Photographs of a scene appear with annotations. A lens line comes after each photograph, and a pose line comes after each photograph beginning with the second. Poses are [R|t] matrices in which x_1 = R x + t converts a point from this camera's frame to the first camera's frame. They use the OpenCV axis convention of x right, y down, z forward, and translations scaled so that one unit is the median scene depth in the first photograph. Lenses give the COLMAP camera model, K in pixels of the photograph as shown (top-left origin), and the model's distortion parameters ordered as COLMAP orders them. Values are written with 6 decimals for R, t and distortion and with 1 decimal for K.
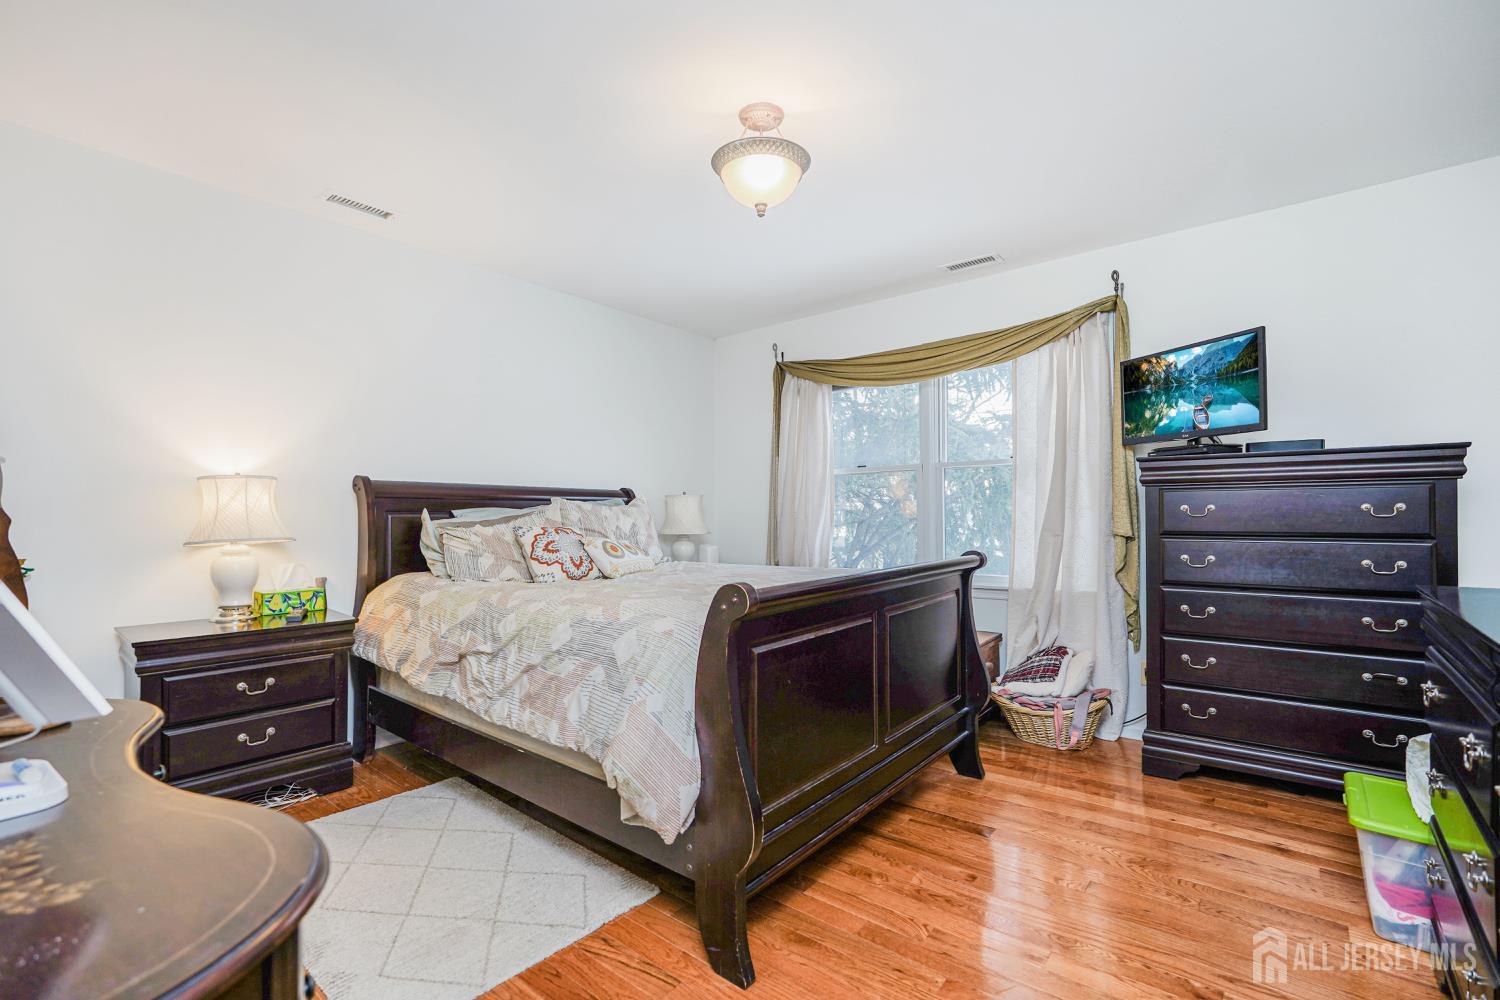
lens RADIAL K [[679.3, 0, 750.0], [0, 679.3, 500.6], [0, 0, 1]] dist [-0.017806, 0.009660]
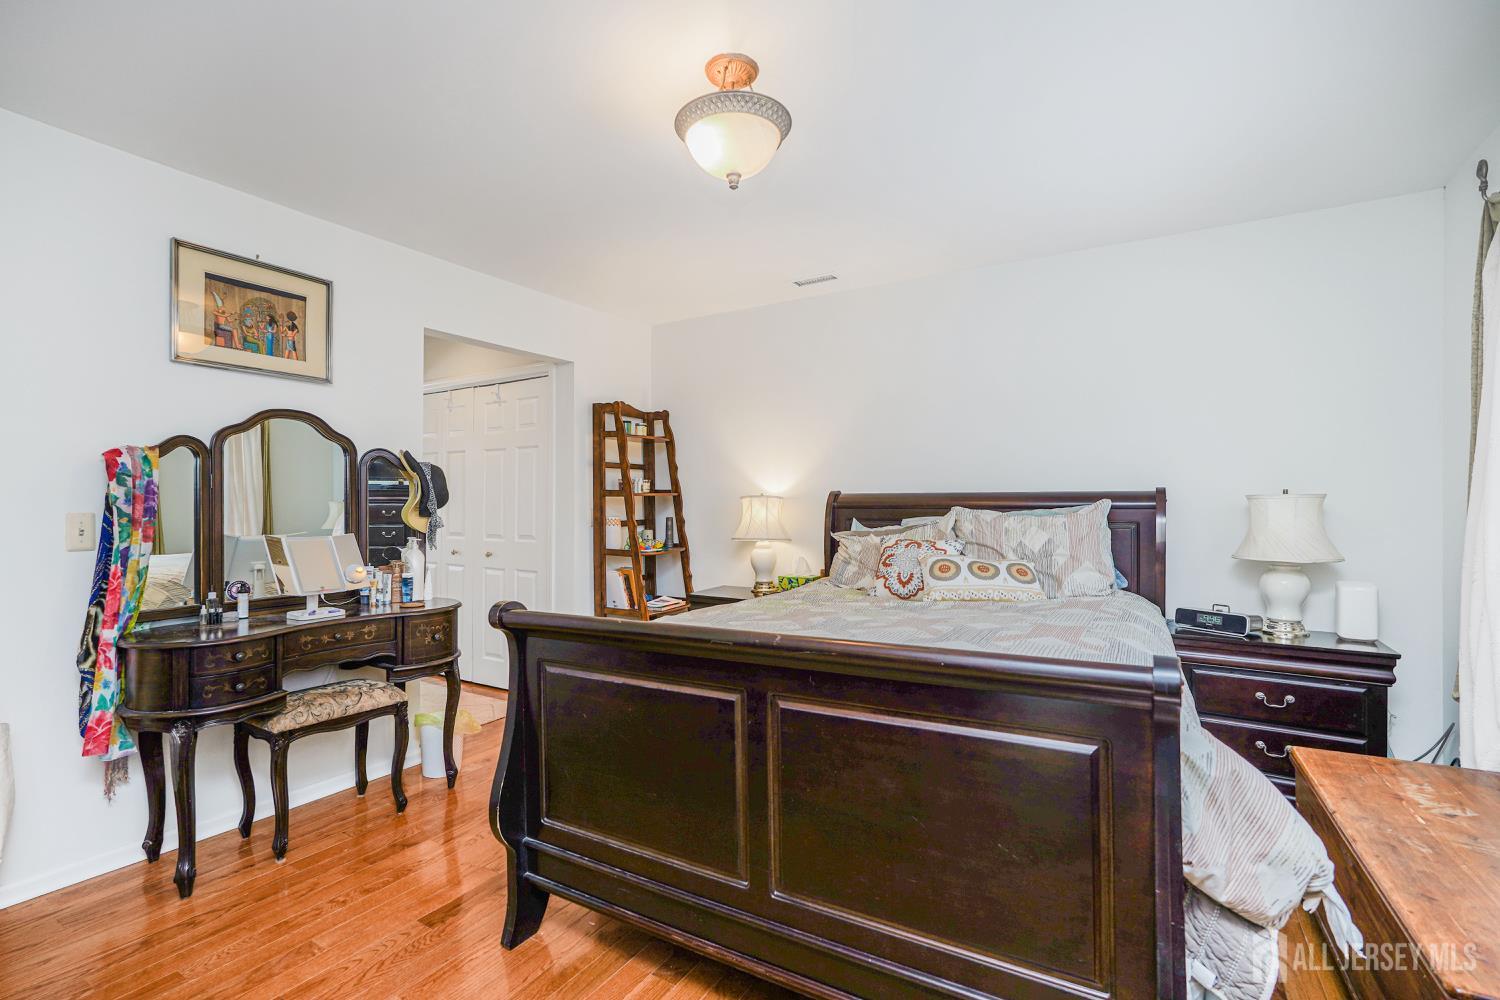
lens RADIAL K [[679.3, 0, 751.0], [0, 679.3, 503.9], [0, 0, 1]] dist [-0.017806, 0.009660]
pose [[0.137304, -0.002580, -0.990526, 0.728190], [0.024993, 0.999687, 0.000861, -0.021112], [0.990214, -0.024875, 0.137325, 0.769726]]
